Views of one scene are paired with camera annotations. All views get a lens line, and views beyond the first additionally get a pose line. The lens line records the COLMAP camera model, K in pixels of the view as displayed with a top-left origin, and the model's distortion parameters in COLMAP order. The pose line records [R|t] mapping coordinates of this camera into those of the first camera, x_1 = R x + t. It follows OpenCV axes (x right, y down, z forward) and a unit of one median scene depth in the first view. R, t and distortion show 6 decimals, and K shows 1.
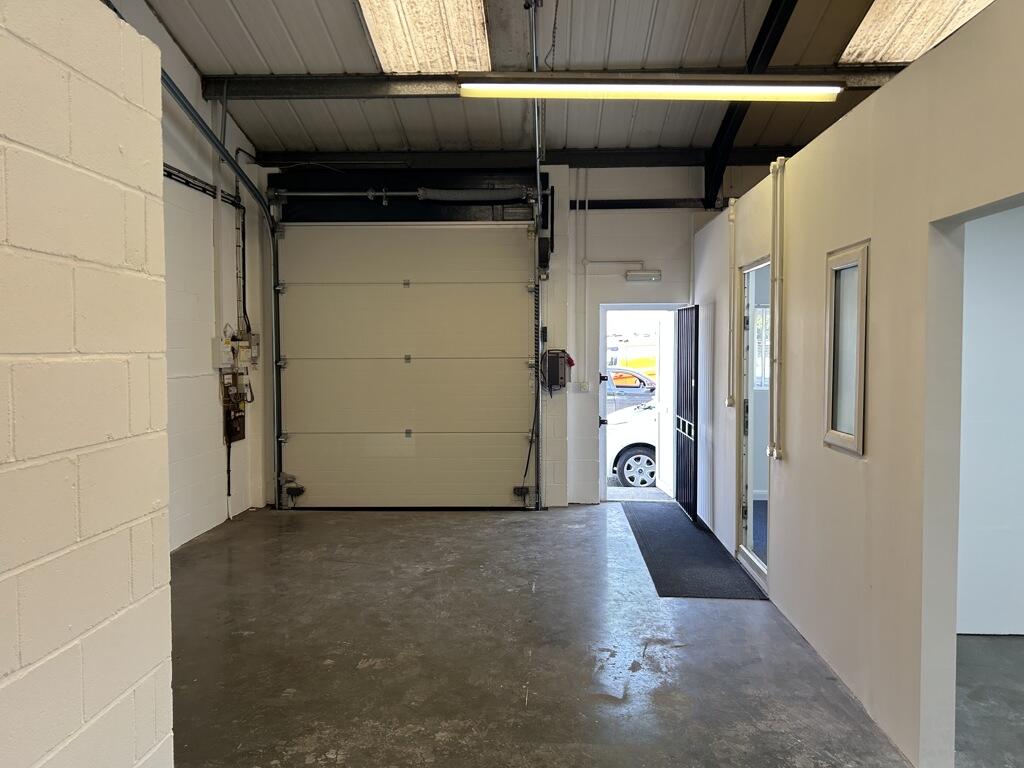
lens RADIAL K [[777.2, 0, 514.9], [0, 777.2, 383.2], [0, 0, 1]] dist [0.032226, -0.032348]
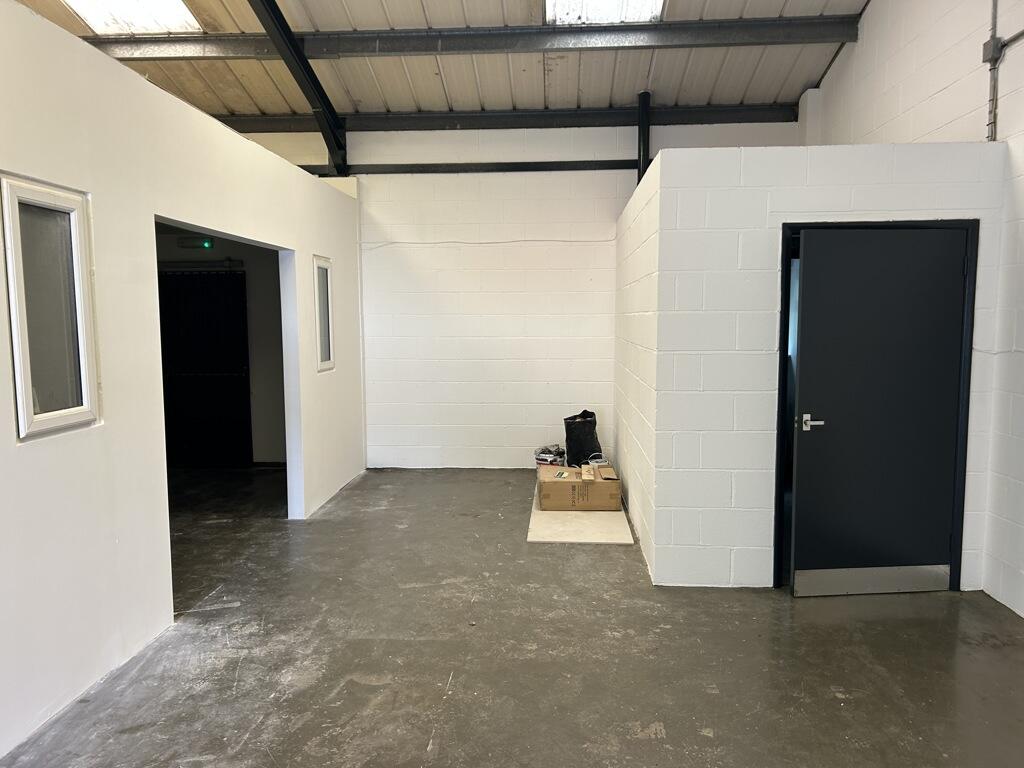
lens RADIAL K [[777.2, 0, 506.0], [0, 777.2, 383.4], [0, 0, 1]] dist [0.032226, -0.032348]
pose [[-0.999802, 0.002768, 0.019696, -0.073362], [0.005364, 0.991100, 0.133009, -0.077444], [-0.019153, 0.133088, -0.990919, 1.924875]]
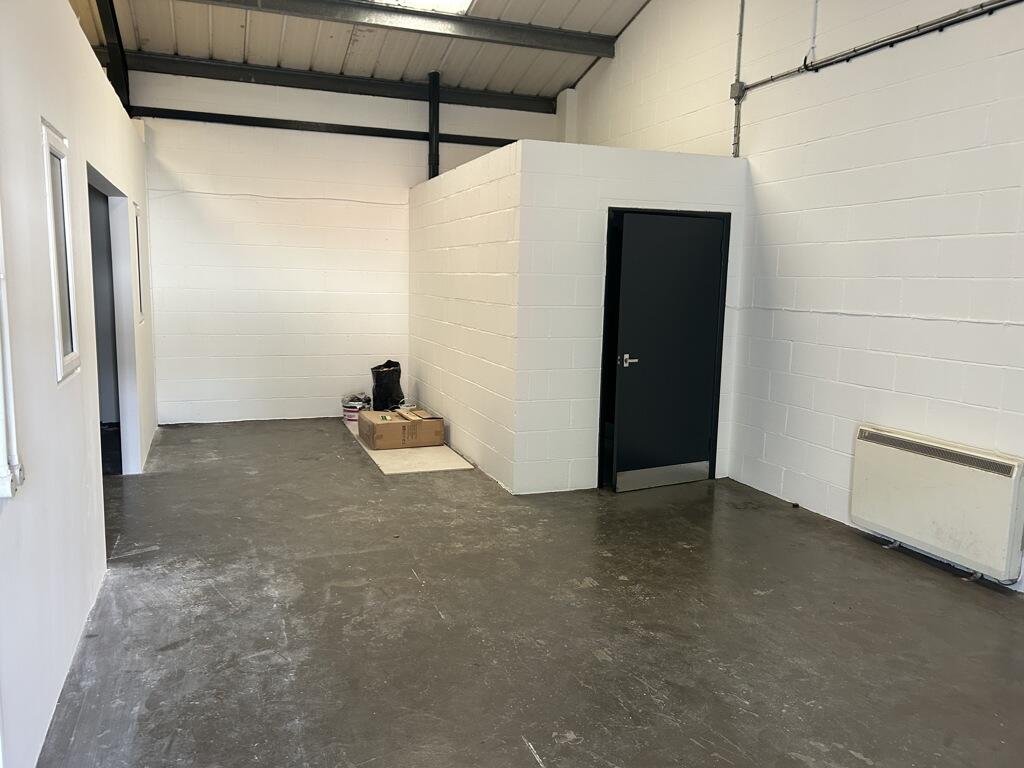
lens RADIAL K [[777.2, 0, 506.7], [0, 777.2, 374.7], [0, 0, 1]] dist [0.032226, -0.032348]
pose [[-0.919899, 0.028200, -0.391140, 0.336542], [-0.040736, 0.985144, 0.166832, -0.080864], [0.390034, 0.169402, -0.905084, 2.076457]]
